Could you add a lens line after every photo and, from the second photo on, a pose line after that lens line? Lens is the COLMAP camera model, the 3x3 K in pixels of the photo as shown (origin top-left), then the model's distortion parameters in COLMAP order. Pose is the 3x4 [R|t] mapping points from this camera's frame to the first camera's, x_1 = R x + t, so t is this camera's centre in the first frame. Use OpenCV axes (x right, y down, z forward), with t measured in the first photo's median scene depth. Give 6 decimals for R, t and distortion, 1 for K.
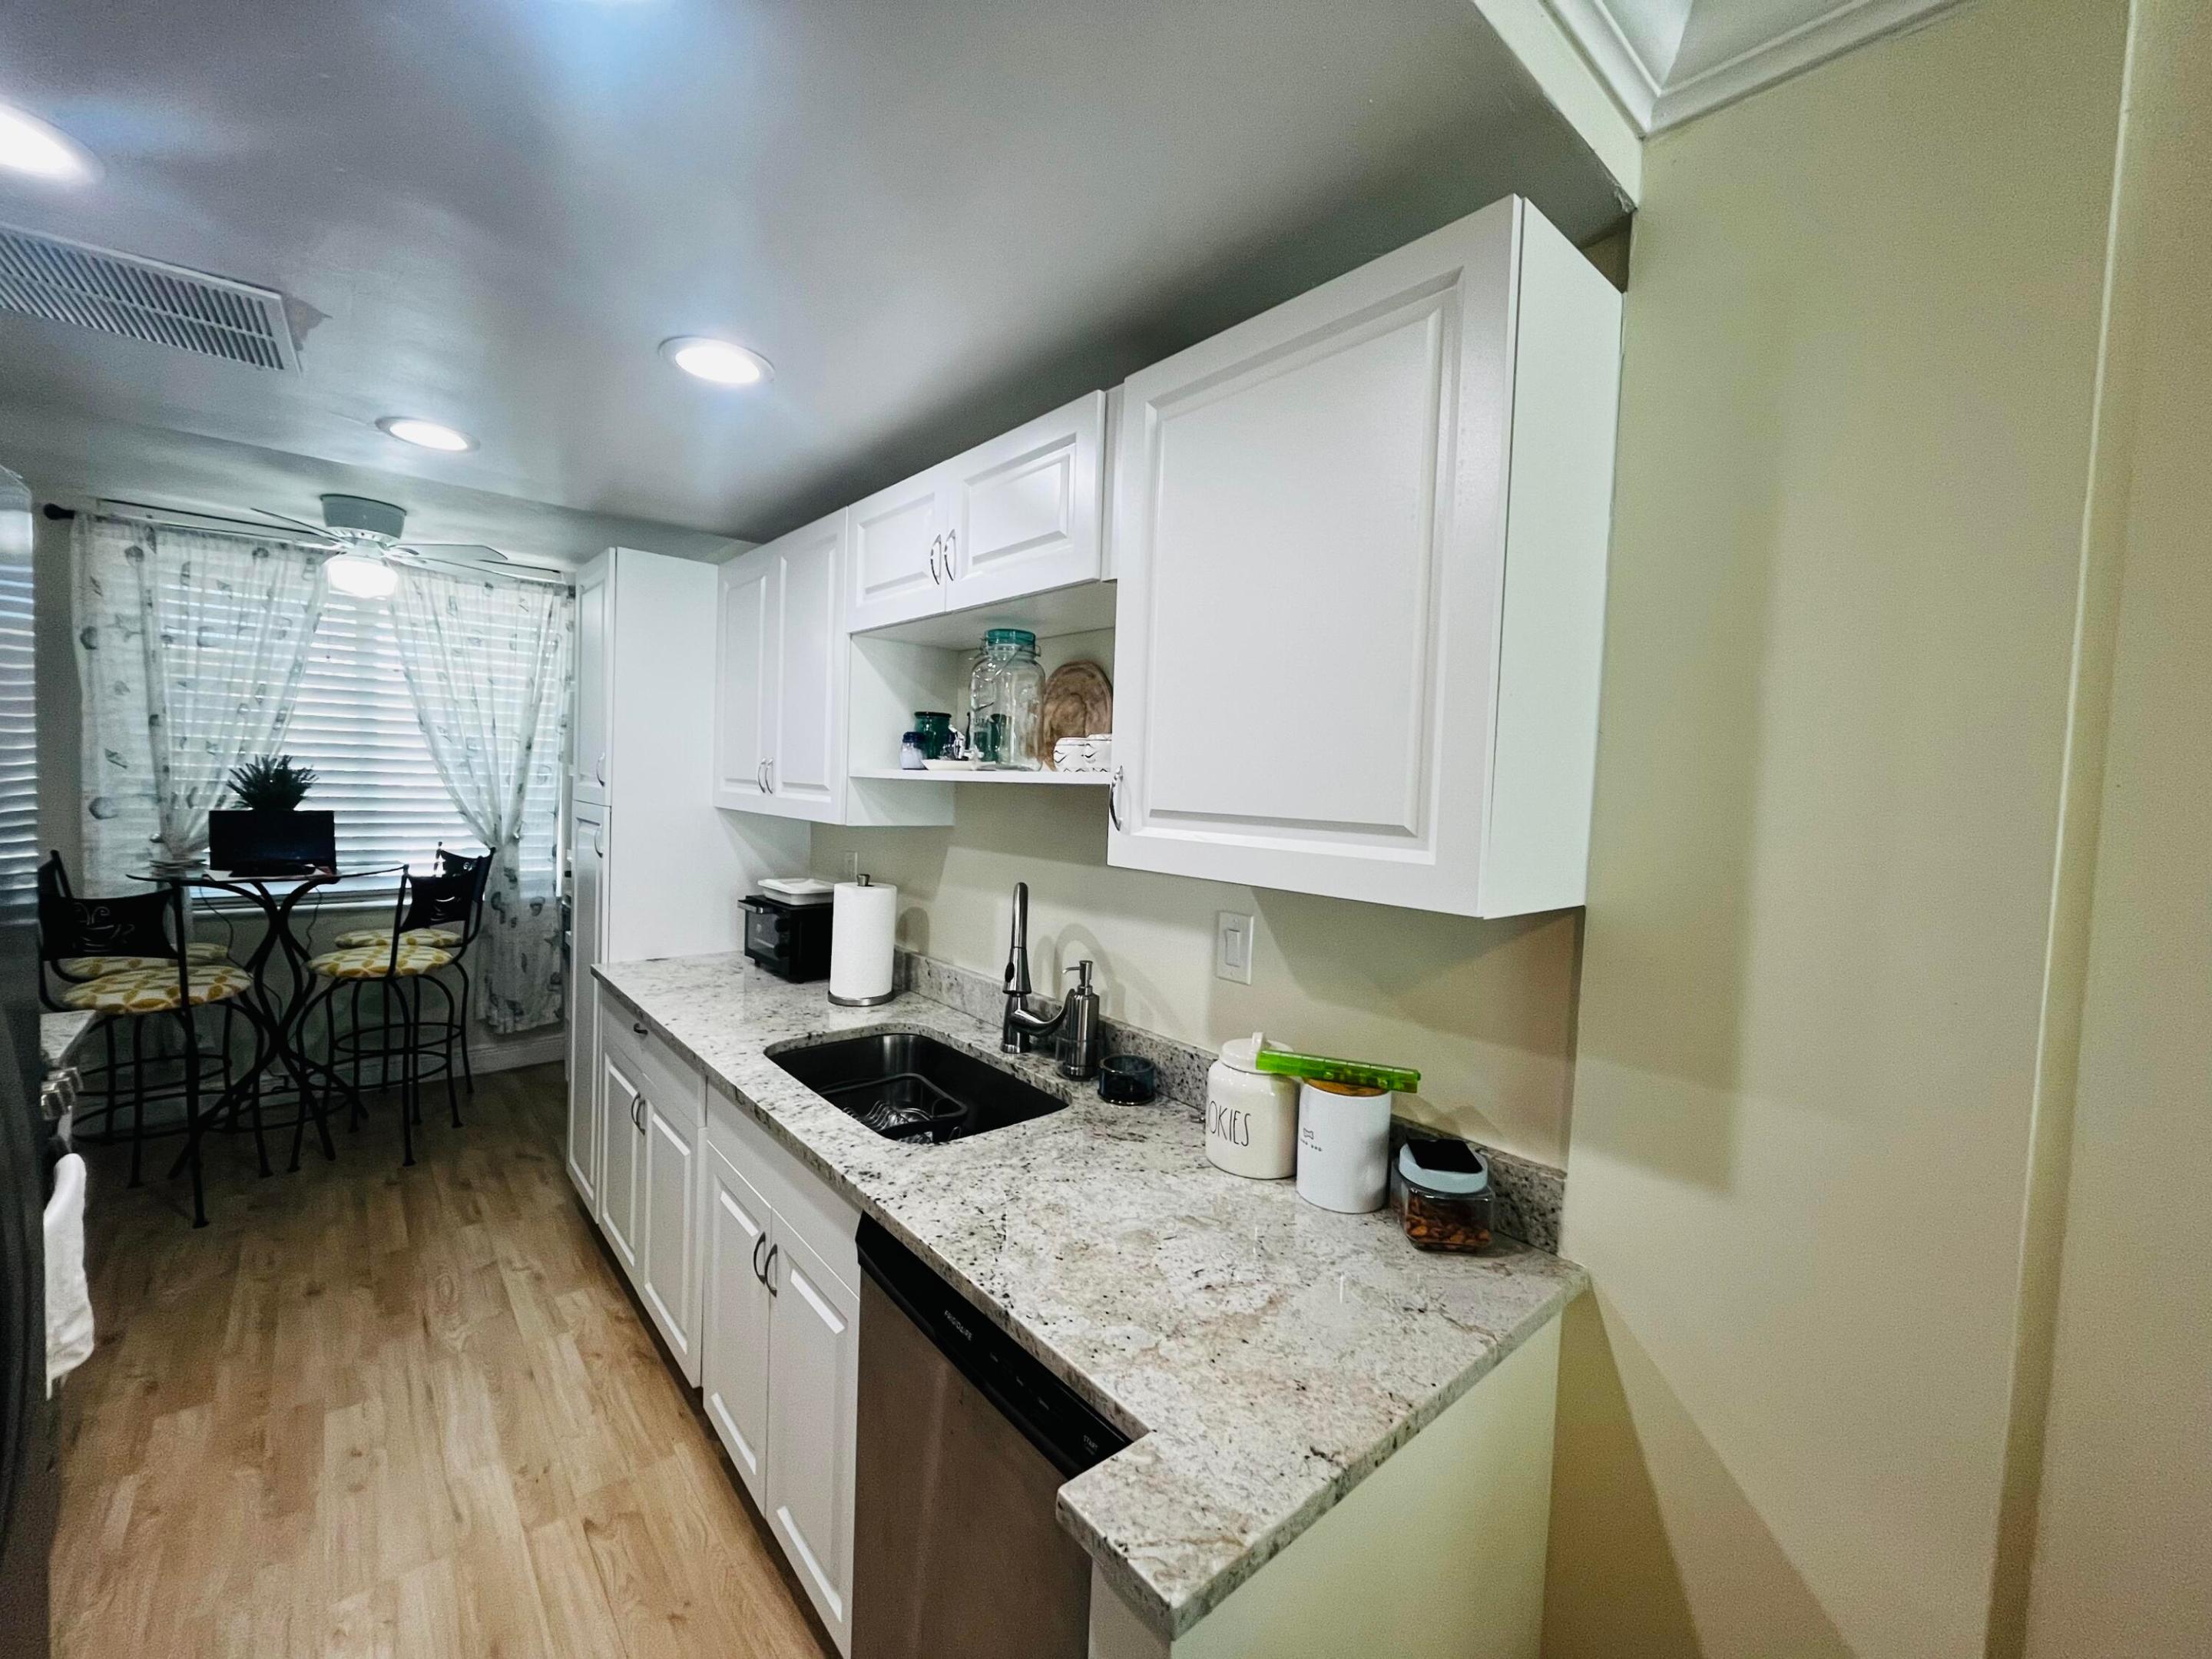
lens RADIAL K [[889.8, 0, 1109.0], [0, 889.8, 819.1], [0, 0, 1]] dist [-0.003366, -0.000134]
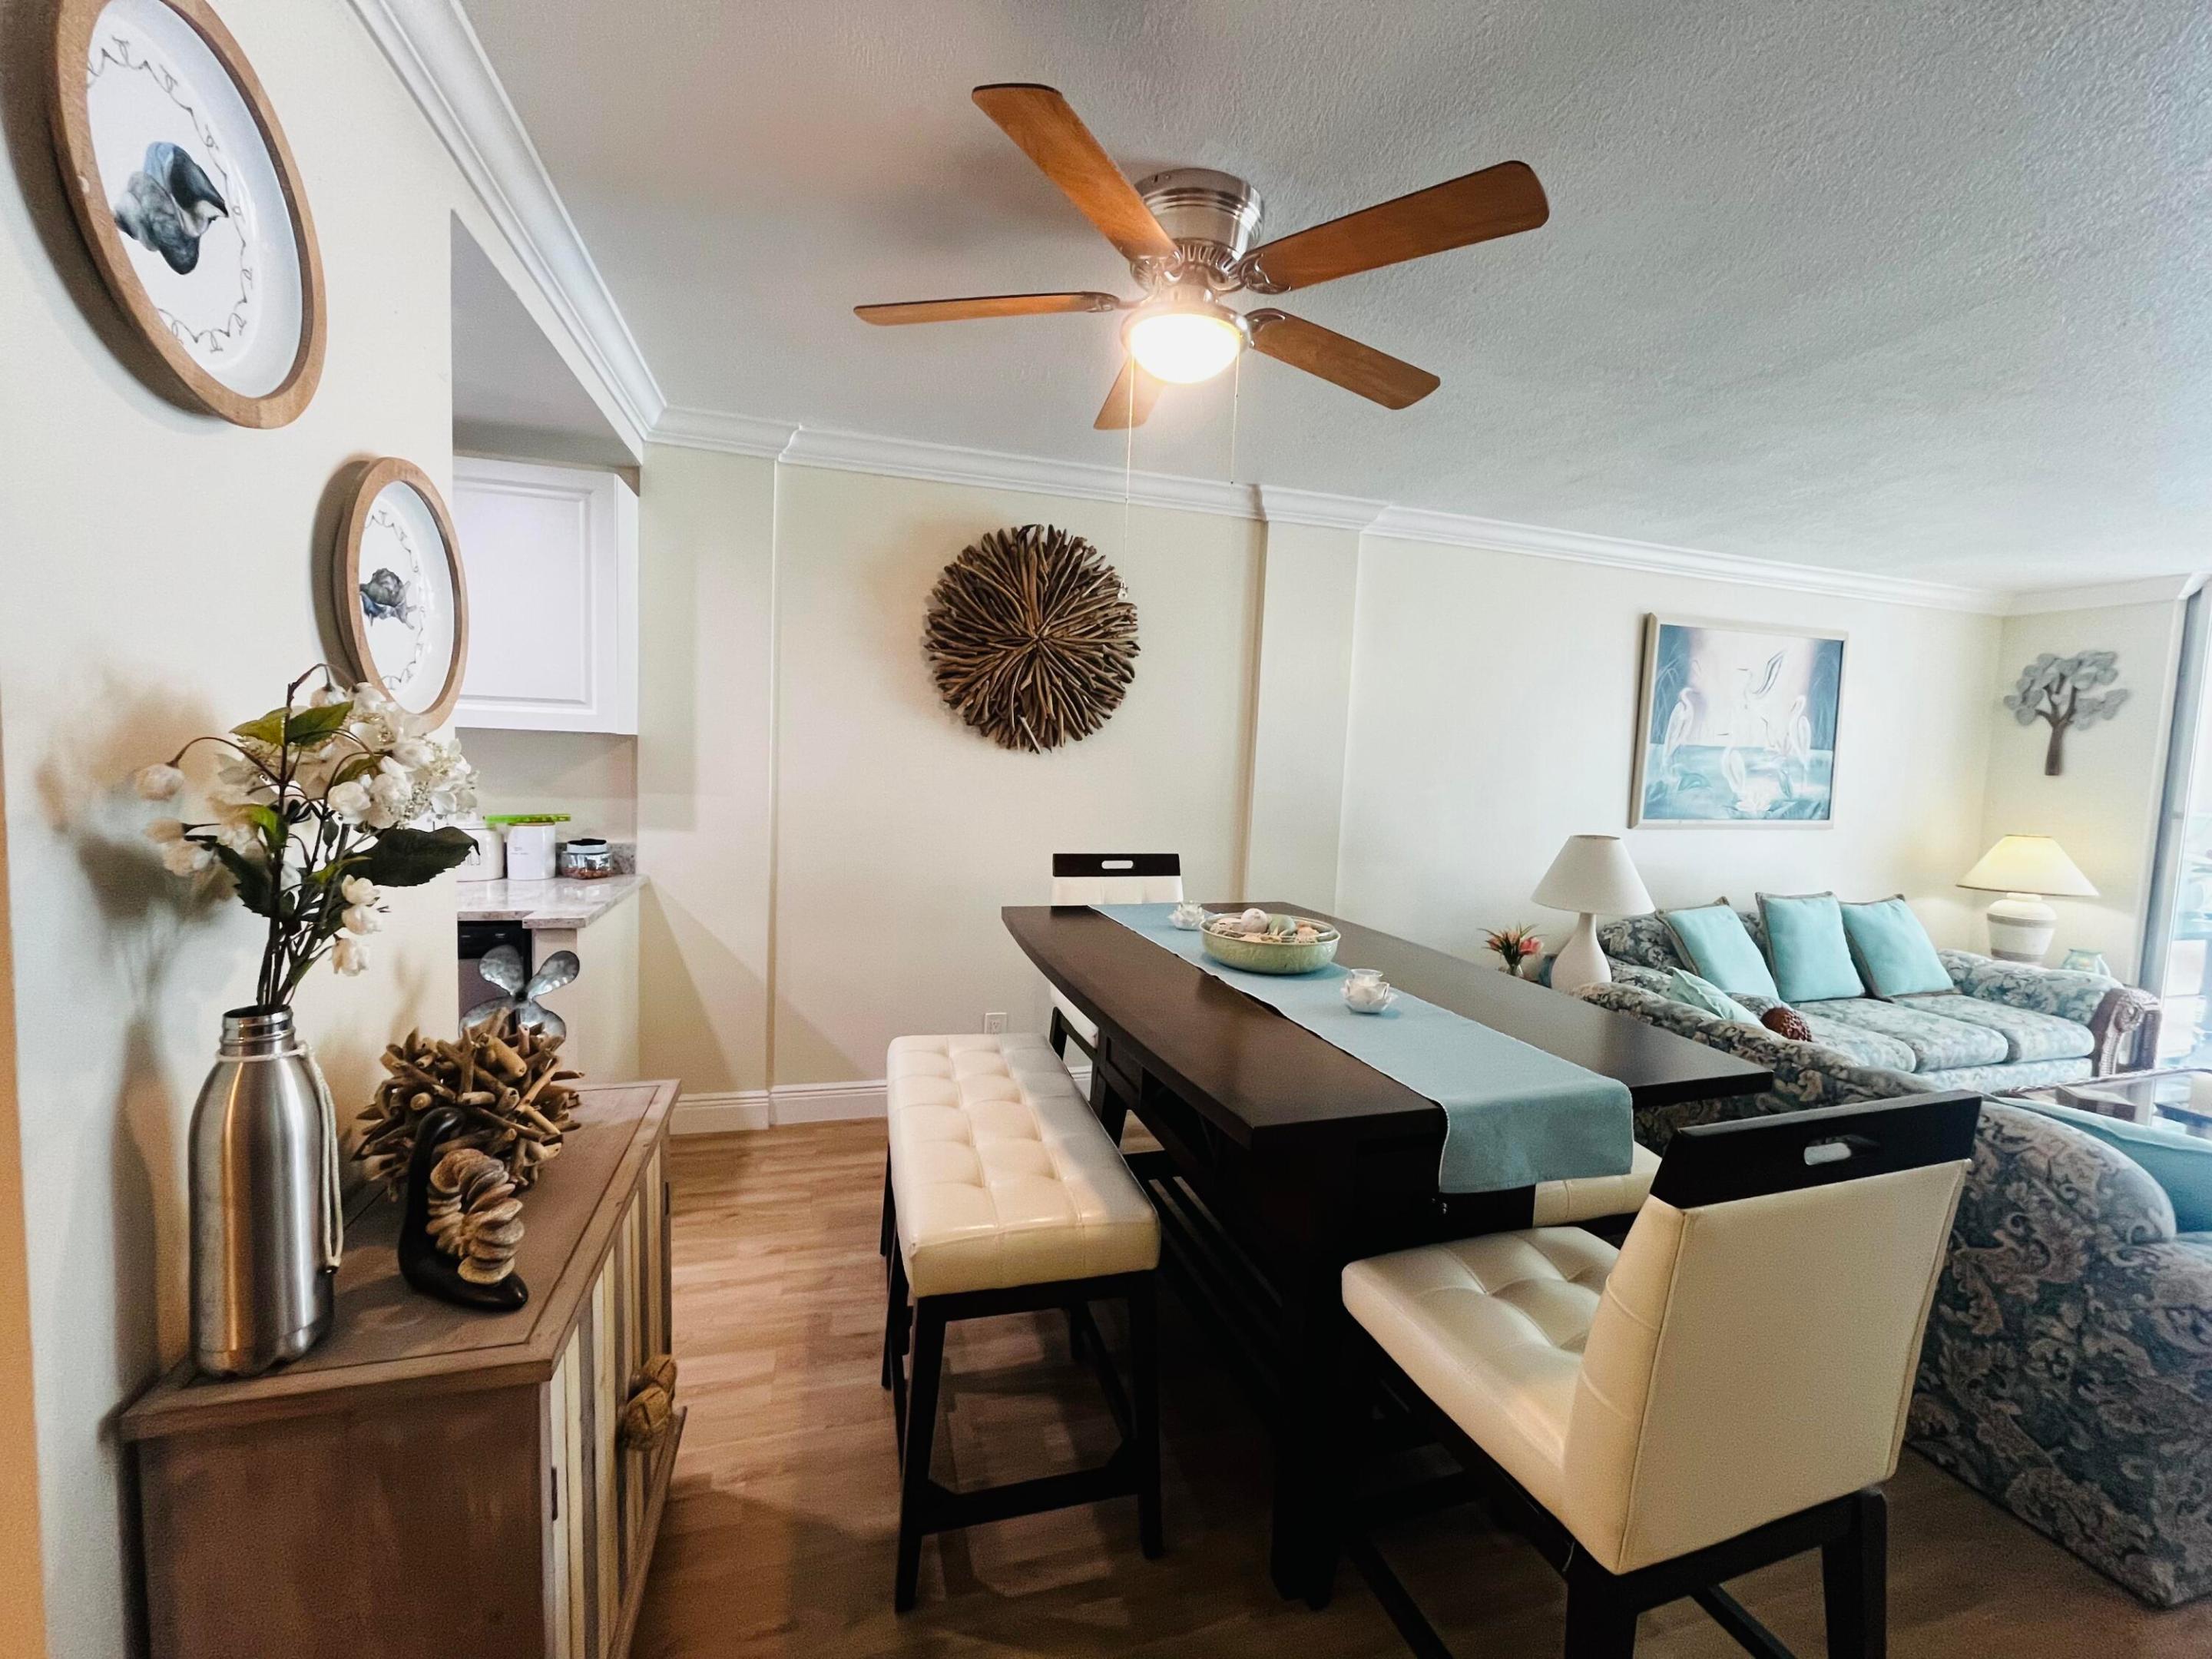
lens RADIAL K [[889.8, 0, 1109.0], [0, 889.8, 819.1], [0, 0, 1]] dist [-0.003366, -0.000134]
pose [[0.428654, -0.083090, 0.899640, -1.079546], [0.016041, 0.996305, 0.084375, 0.126586], [-0.903327, -0.021737, 0.428402, -1.192199]]
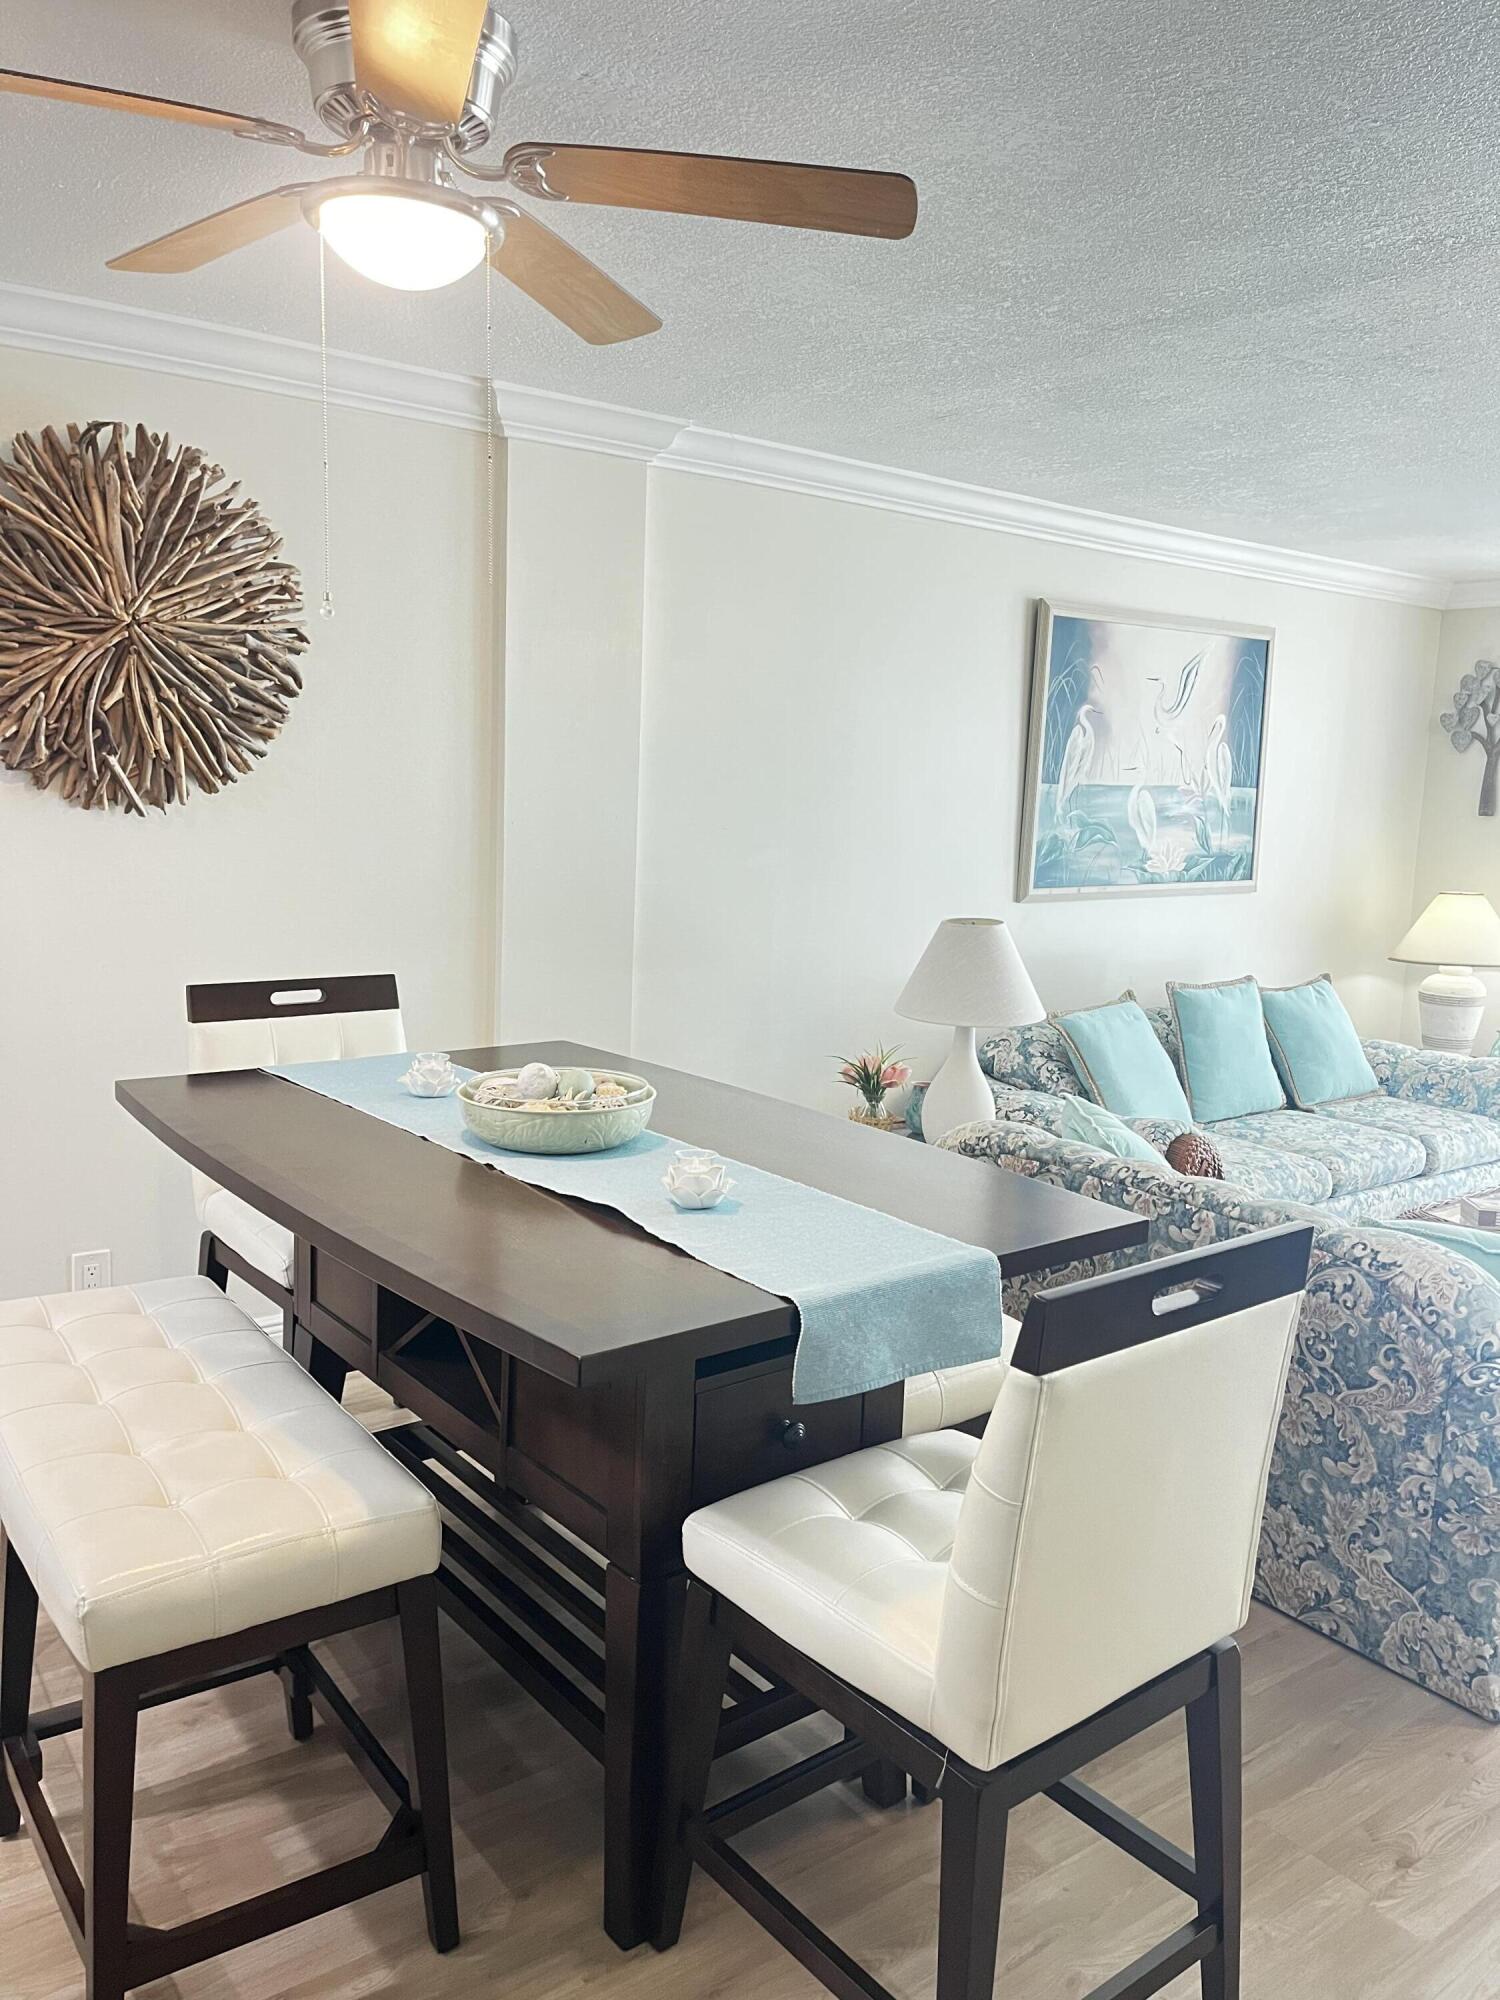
lens RADIAL K [[1499.5, 0, 749.4], [0, 1499.5, 1008.8], [0, 0, 1]] dist [0.060738, -0.080303]
pose [[0.096285, -0.178841, 0.979155, -1.356410], [0.012567, 0.983866, 0.178465, 0.024765], [-0.995275, -0.004878, 0.096979, -1.200207]]
